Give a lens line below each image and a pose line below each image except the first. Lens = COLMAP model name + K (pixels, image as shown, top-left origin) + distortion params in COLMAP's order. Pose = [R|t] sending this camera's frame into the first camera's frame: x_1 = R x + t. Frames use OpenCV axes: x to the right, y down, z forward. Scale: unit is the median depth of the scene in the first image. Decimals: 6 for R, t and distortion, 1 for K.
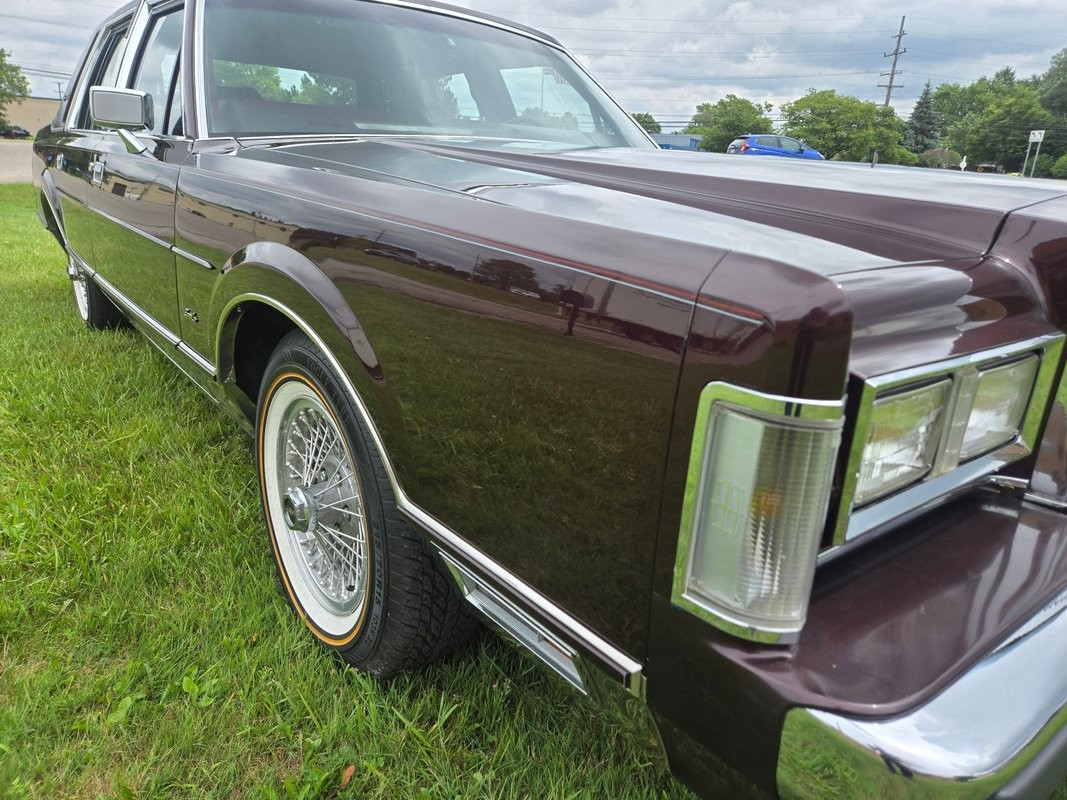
lens RADIAL K [[721.5, 0, 537.5], [0, 721.5, 396.3], [0, 0, 1]] dist [0.055317, -0.043873]
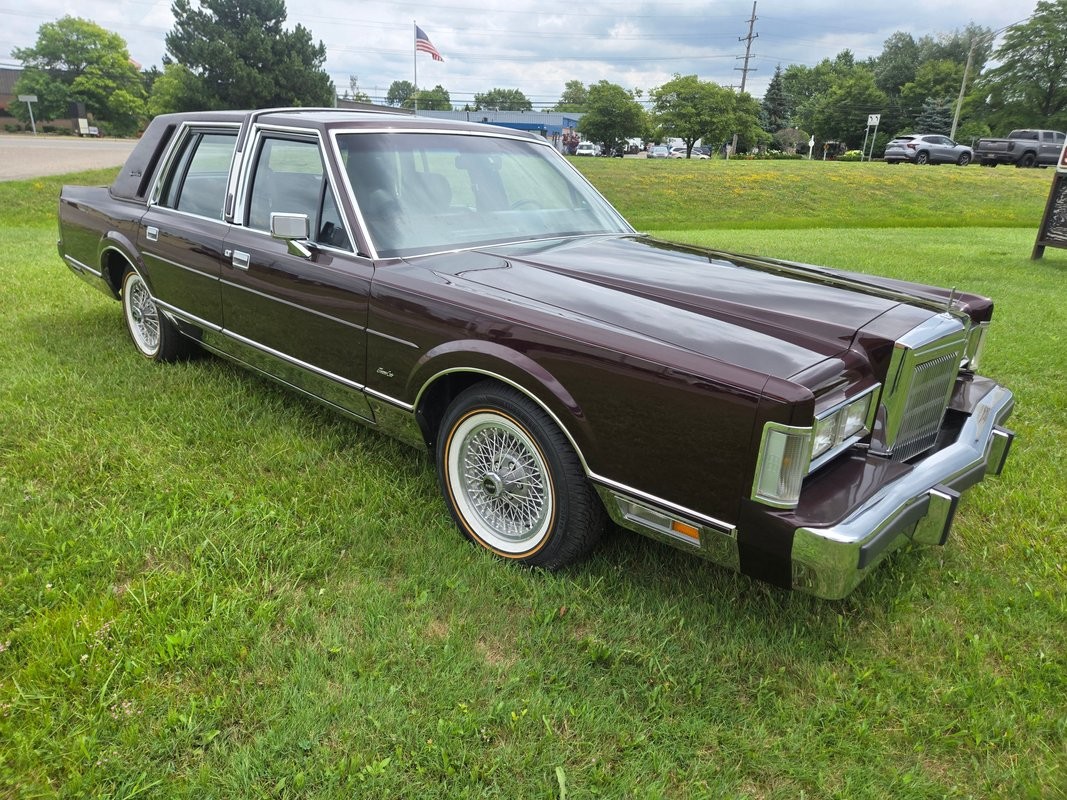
lens RADIAL K [[721.5, 0, 526.5], [0, 721.5, 403.9], [0, 0, 1]] dist [0.055317, -0.043873]
pose [[0.987963, -0.058881, 0.143045, -0.472472], [0.052998, 0.997598, 0.044599, -0.113399], [-0.145327, -0.036482, 0.988711, -0.729173]]
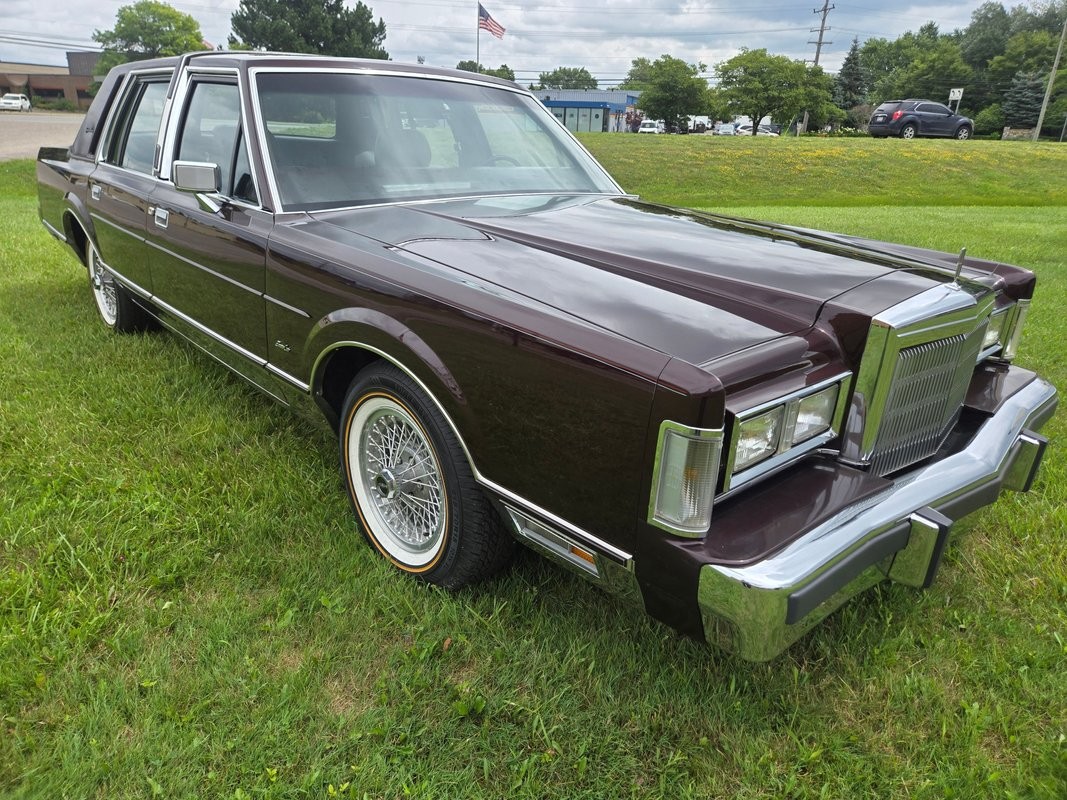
lens RADIAL K [[721.5, 0, 529.8], [0, 721.5, 397.2], [0, 0, 1]] dist [0.055317, -0.043873]
pose [[0.997260, -0.035195, 0.065064, -0.123965], [0.031527, 0.997901, 0.056572, -0.091717], [-0.066919, -0.054366, 0.996276, -0.464007]]
